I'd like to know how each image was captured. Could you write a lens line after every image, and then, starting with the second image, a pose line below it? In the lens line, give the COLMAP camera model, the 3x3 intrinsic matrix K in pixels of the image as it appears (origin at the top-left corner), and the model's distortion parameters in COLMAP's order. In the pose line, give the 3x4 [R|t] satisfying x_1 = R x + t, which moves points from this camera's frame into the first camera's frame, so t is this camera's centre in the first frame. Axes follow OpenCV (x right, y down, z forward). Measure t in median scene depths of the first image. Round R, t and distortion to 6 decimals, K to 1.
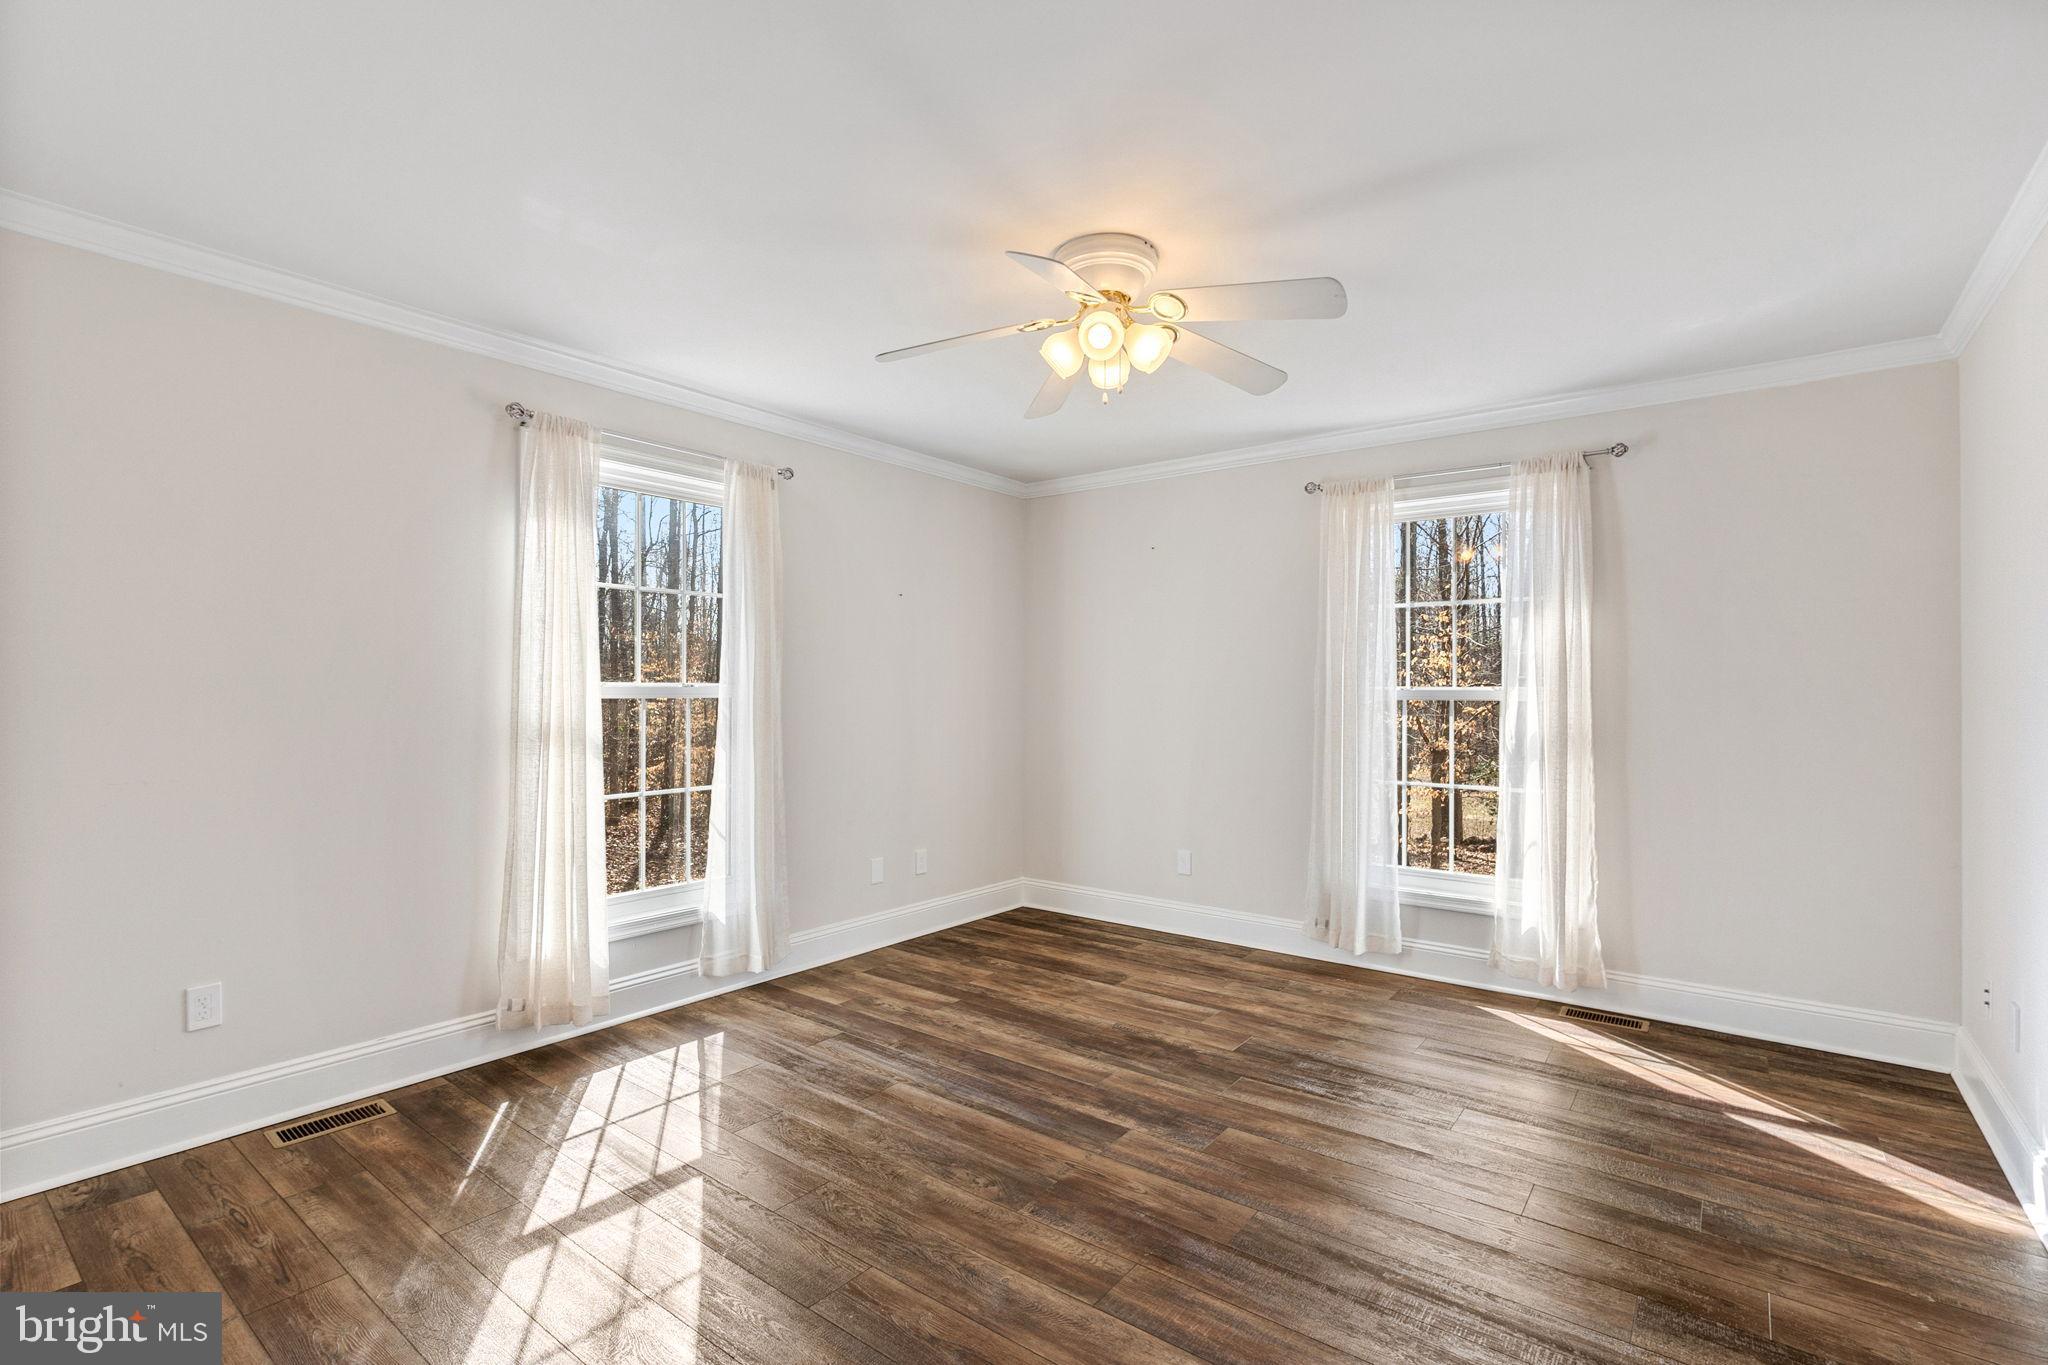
lens RADIAL K [[939.5, 0, 1021.7], [0, 939.5, 686.6], [0, 0, 1]] dist [-0.009012, 0.000518]
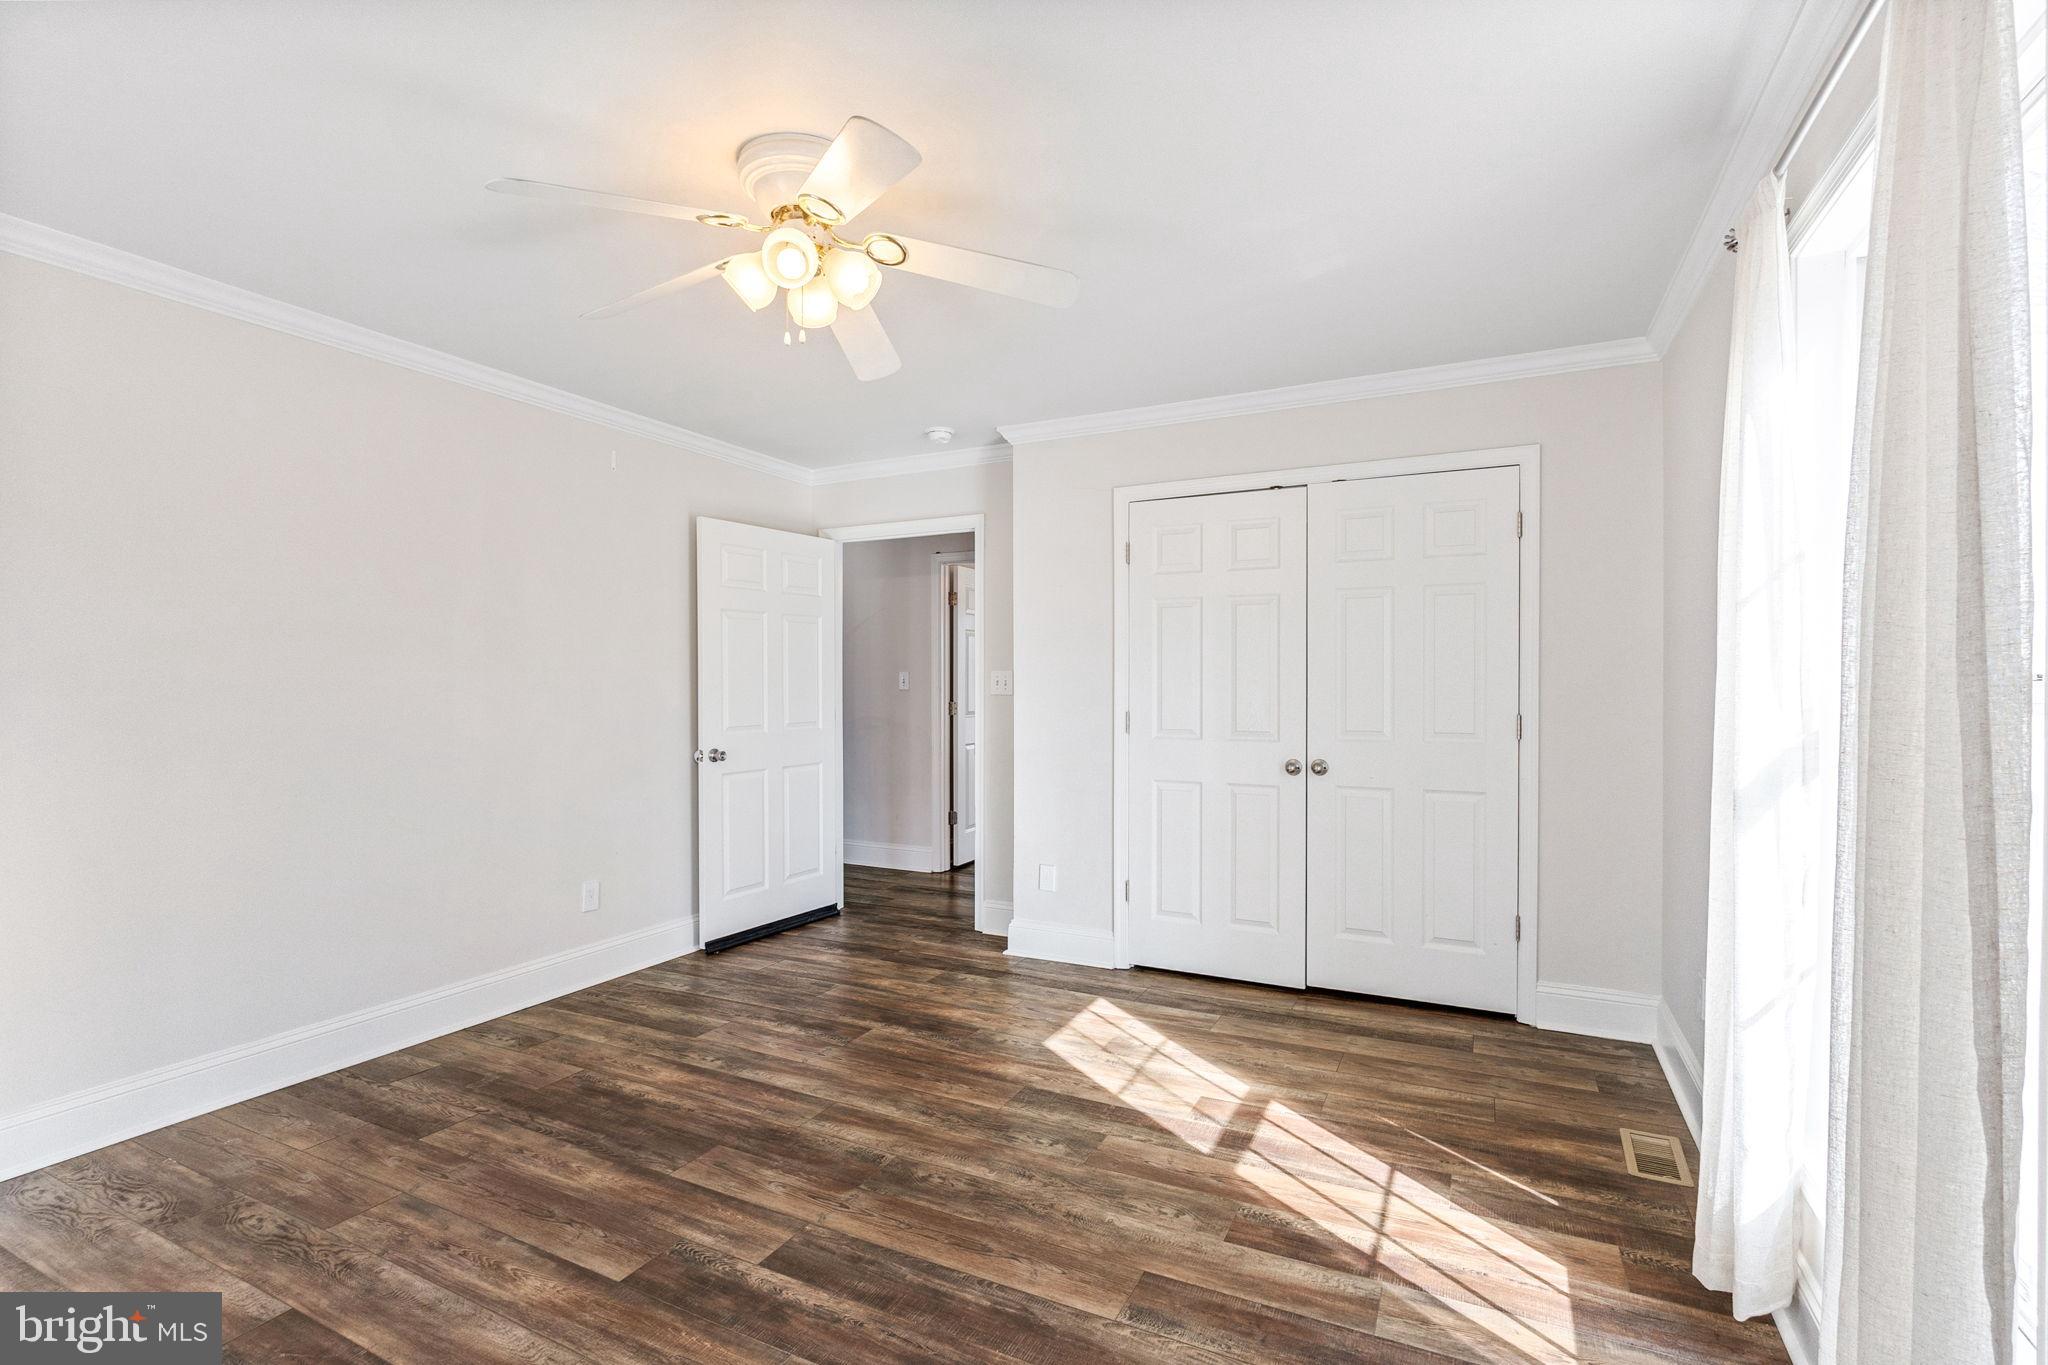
lens RADIAL K [[939.5, 0, 1021.7], [0, 939.5, 686.6], [0, 0, 1]] dist [-0.009012, 0.000518]
pose [[-0.980737, -0.003702, -0.195297, 0.063382], [-0.004031, 0.999991, 0.001288, 0.002847], [0.195290, 0.002050, -0.980743, 1.958363]]
